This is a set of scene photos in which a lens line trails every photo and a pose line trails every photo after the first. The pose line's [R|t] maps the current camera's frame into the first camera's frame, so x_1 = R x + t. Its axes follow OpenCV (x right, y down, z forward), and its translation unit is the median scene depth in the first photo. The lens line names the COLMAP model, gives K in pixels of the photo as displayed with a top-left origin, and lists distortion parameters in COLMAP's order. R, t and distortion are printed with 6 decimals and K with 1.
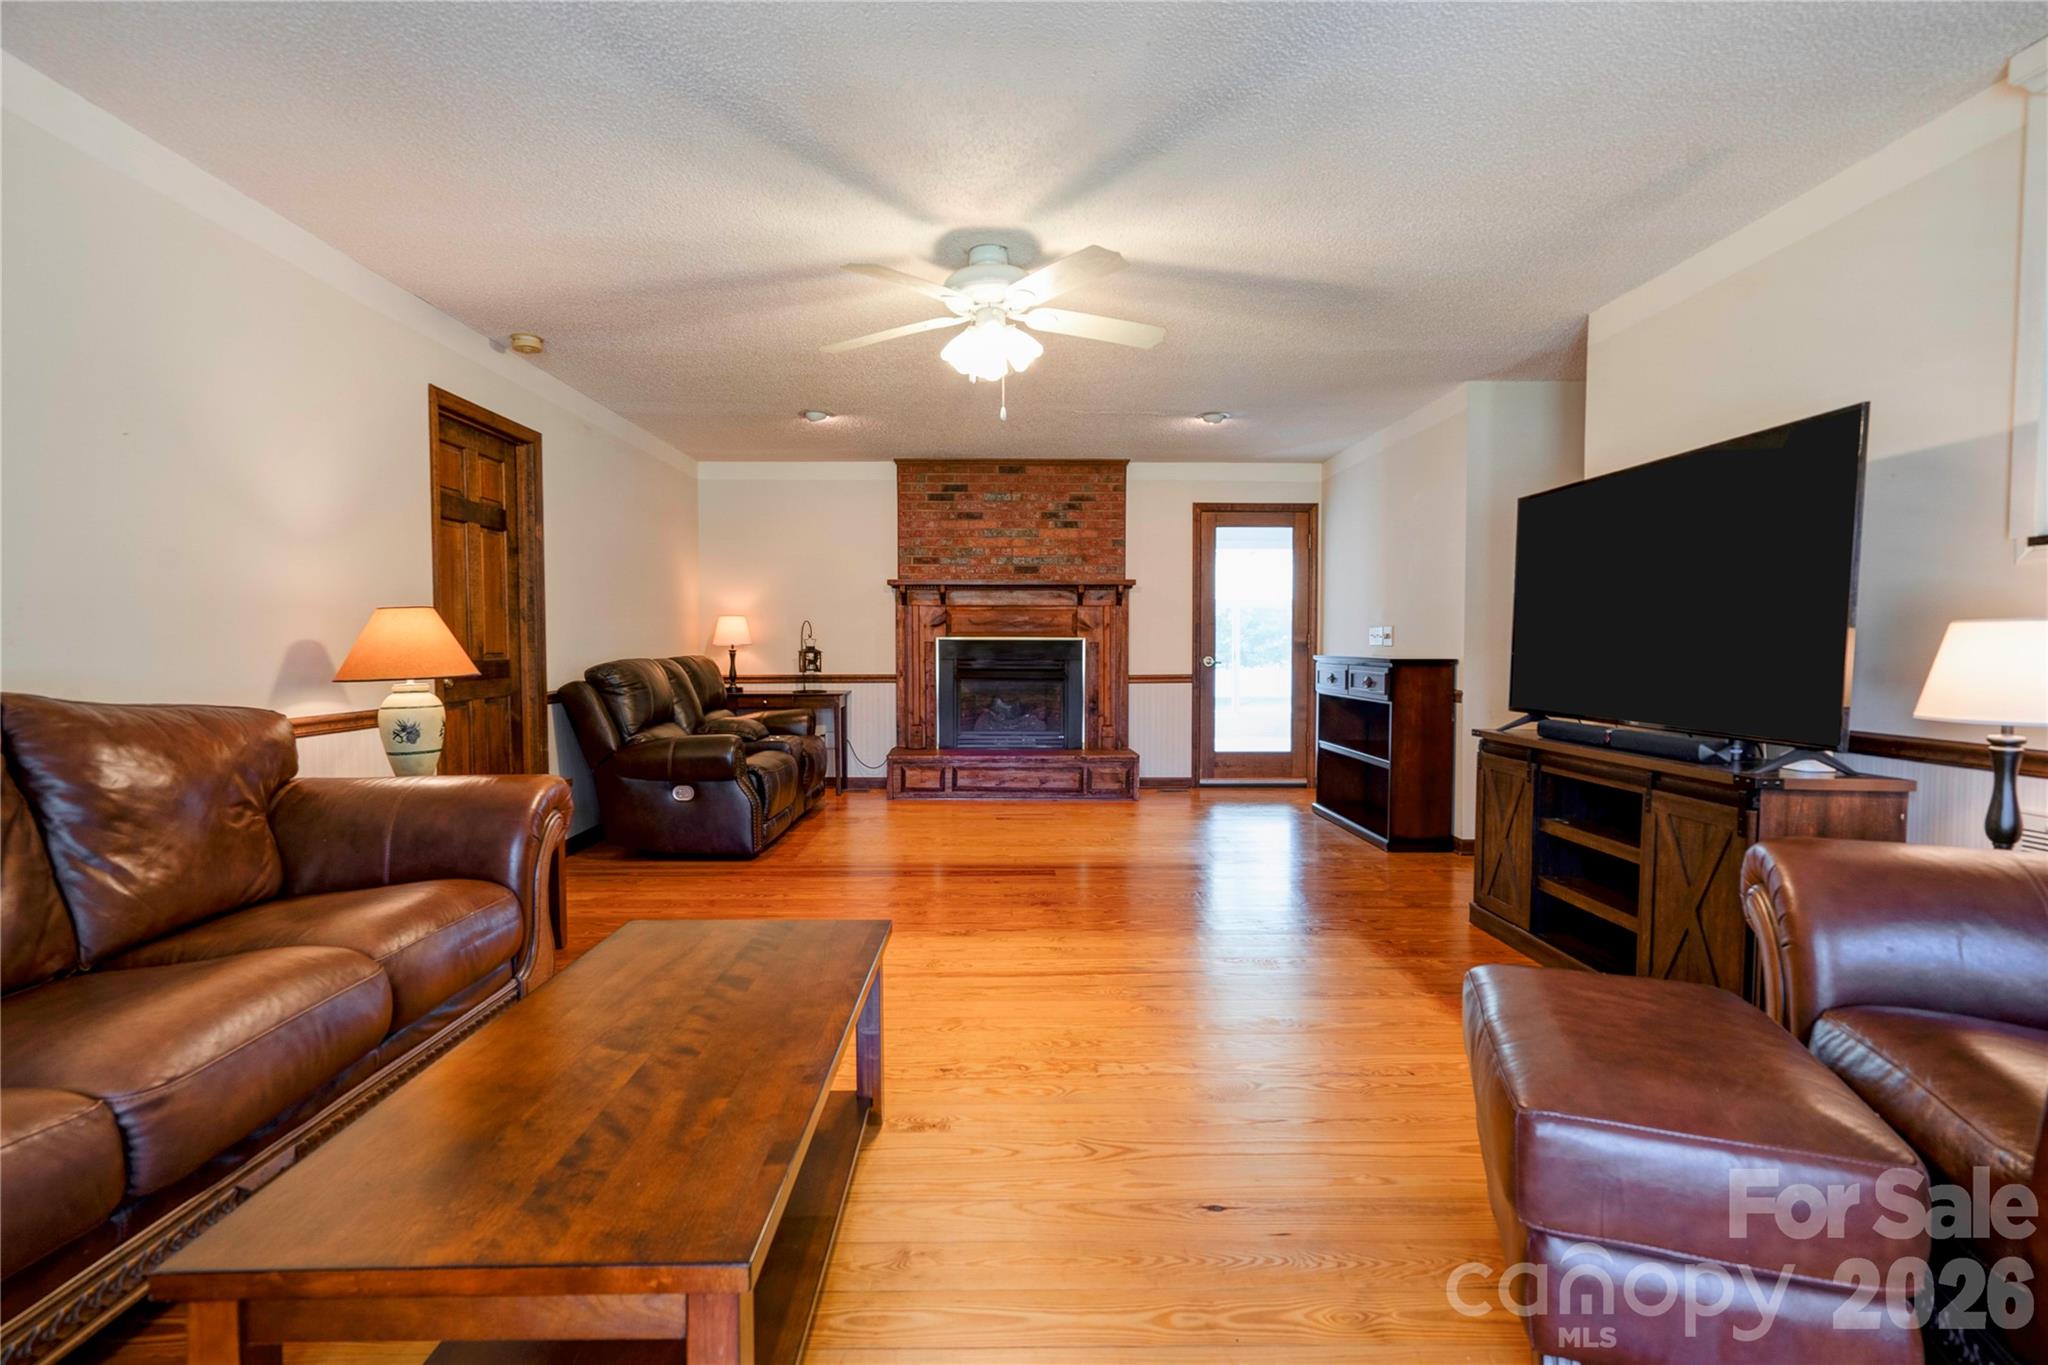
lens RADIAL K [[945.5, 0, 1010.7], [0, 945.5, 677.4], [0, 0, 1]] dist [-0.027559, 0.037233]
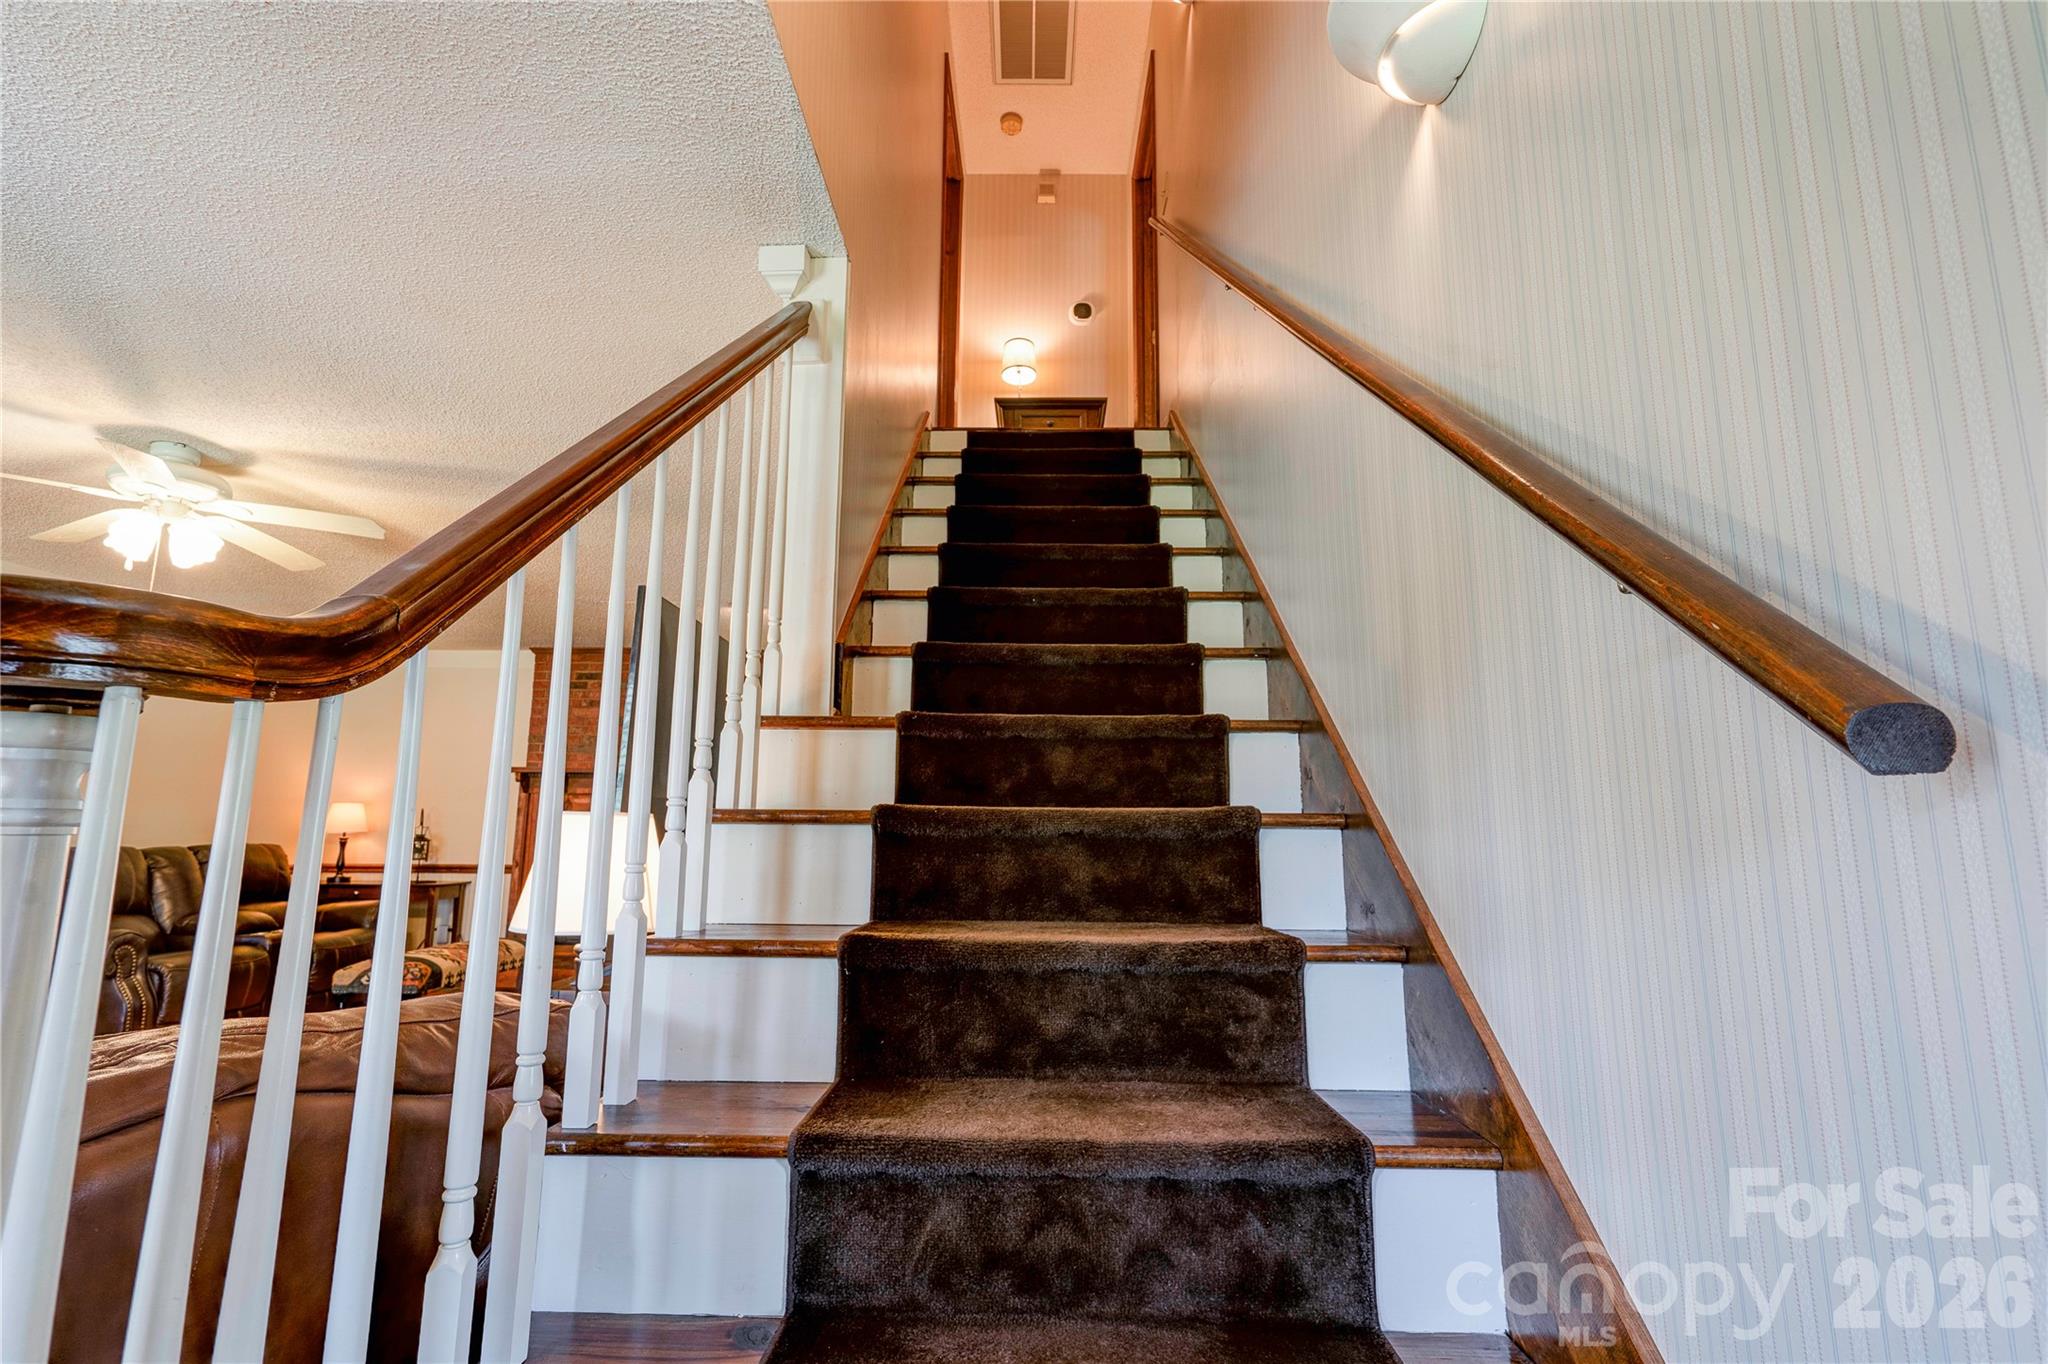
lens RADIAL K [[934.6, 0, 1017.7], [0, 934.6, 678.8], [0, 0, 1]] dist [0.003434, 0.000557]
pose [[0.999749, 0.002266, -0.022270, 0.421098], [-0.006597, 0.980501, -0.196401, -0.004638], [0.021391, 0.196499, 0.980271, 0.030130]]
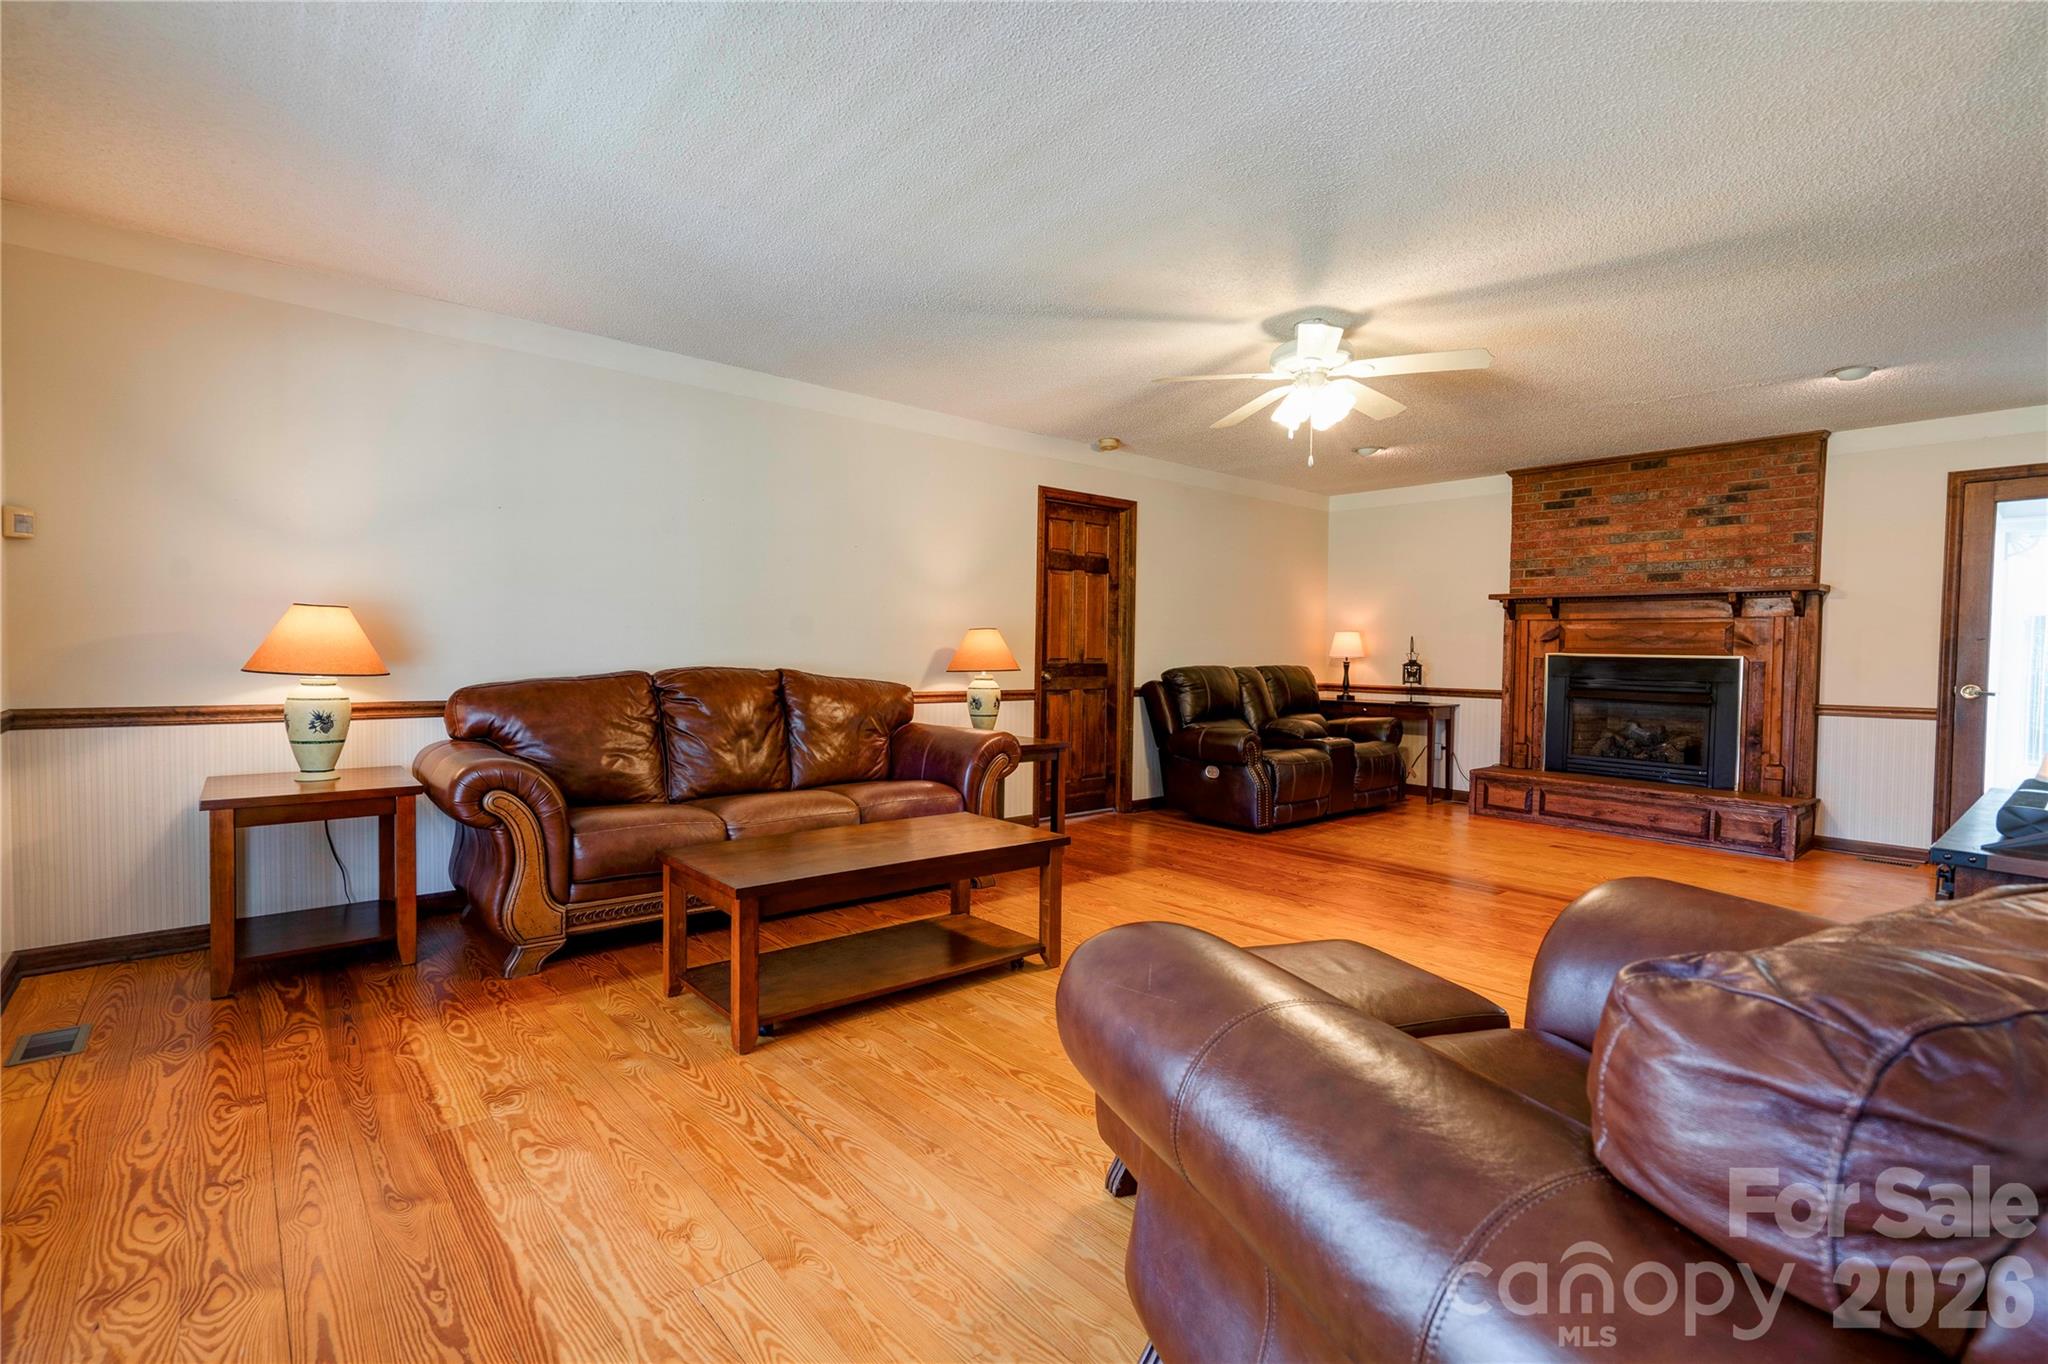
lens RADIAL K [[934.6, 0, 1017.7], [0, 934.6, 678.8], [0, 0, 1]] dist [0.003434, 0.000557]
pose [[0.643942, 0.035185, -0.764265, 0.298303], [-0.044447, 0.998975, 0.008541, -0.001024], [0.763782, 0.028469, 0.644846, -0.010975]]
